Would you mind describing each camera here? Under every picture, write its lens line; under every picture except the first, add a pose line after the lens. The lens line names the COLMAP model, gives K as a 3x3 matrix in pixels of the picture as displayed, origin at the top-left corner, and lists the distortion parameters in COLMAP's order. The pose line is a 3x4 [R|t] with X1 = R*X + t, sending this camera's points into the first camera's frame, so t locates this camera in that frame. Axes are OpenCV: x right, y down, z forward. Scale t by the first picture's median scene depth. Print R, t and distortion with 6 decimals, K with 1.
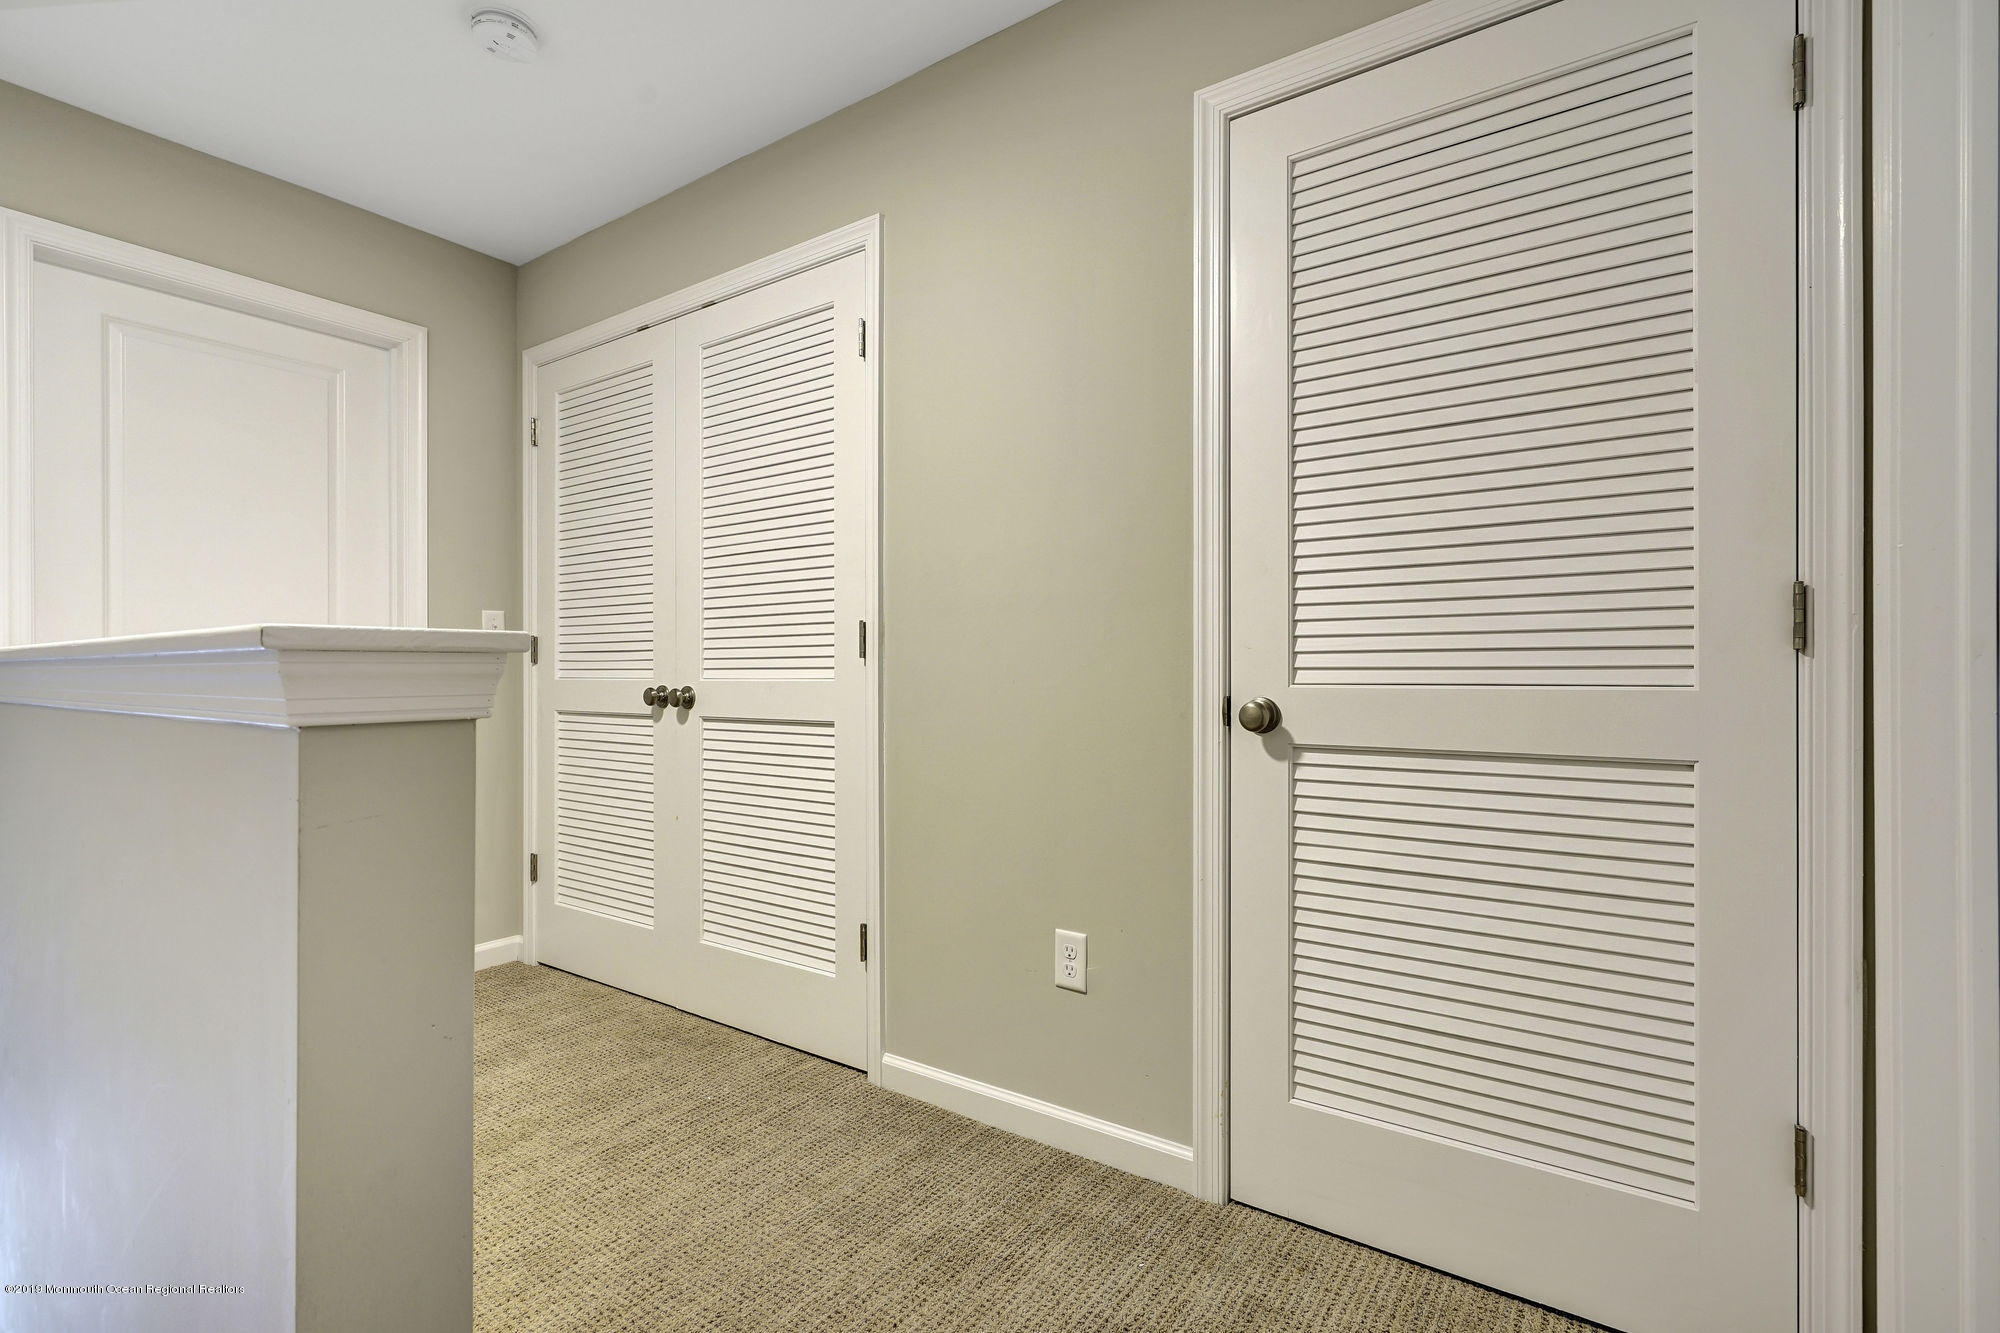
lens RADIAL K [[914.2, 0, 1003.4], [0, 914.2, 673.4], [0, 0, 1]] dist [-0.004881, 0.000998]
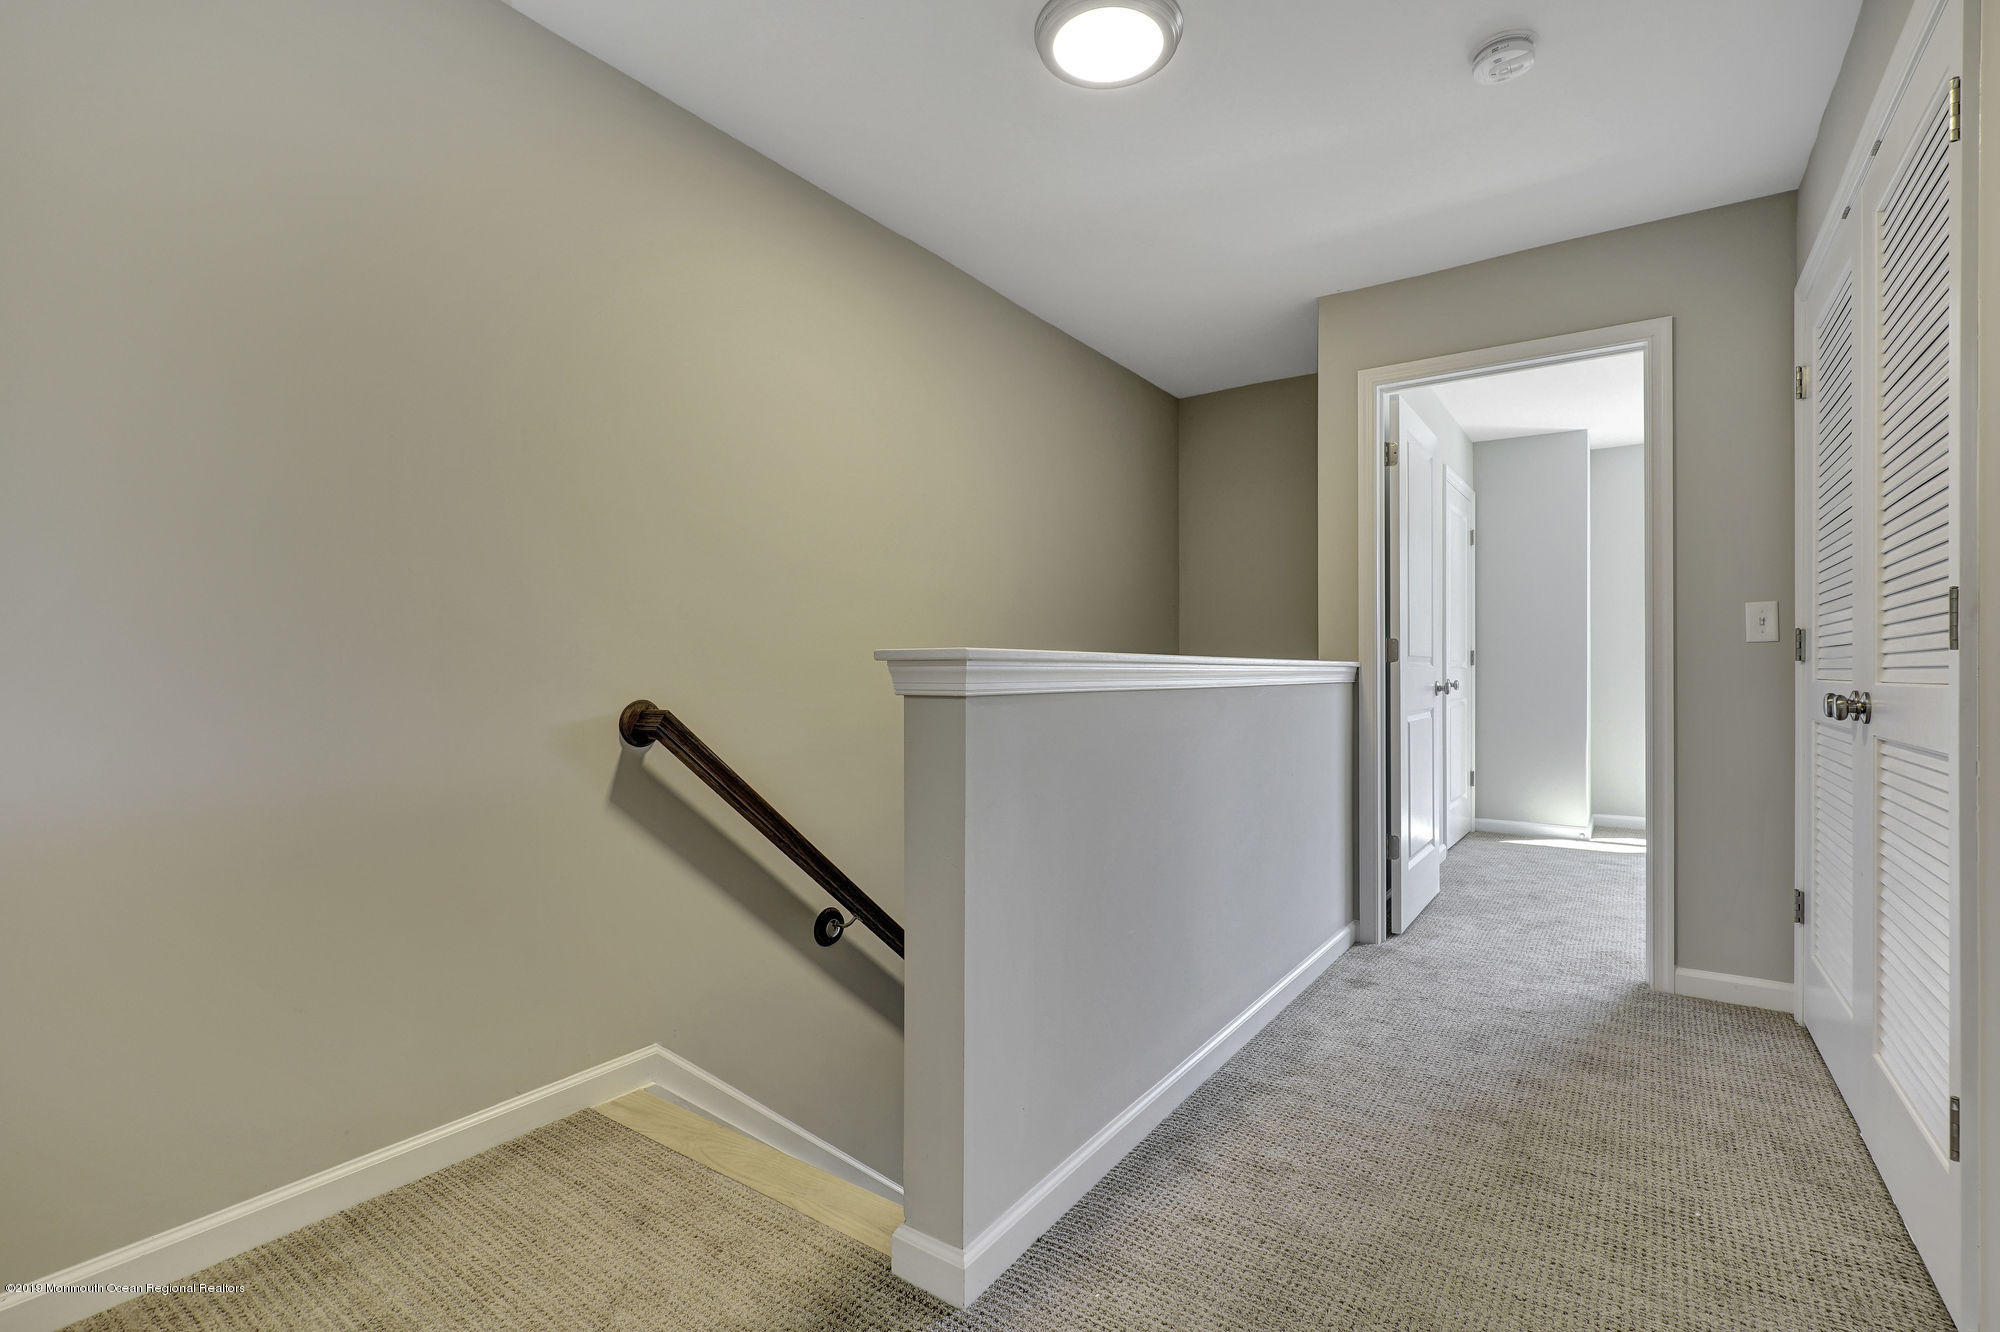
lens RADIAL K [[914.2, 0, 1002.6], [0, 914.2, 664.4], [0, 0, 1]] dist [-0.004881, 0.000998]
pose [[-0.002162, -0.006693, -0.999975, 0.374538], [-0.003748, 0.999971, -0.006685, -0.000380], [0.999991, 0.003734, -0.002187, 0.322069]]
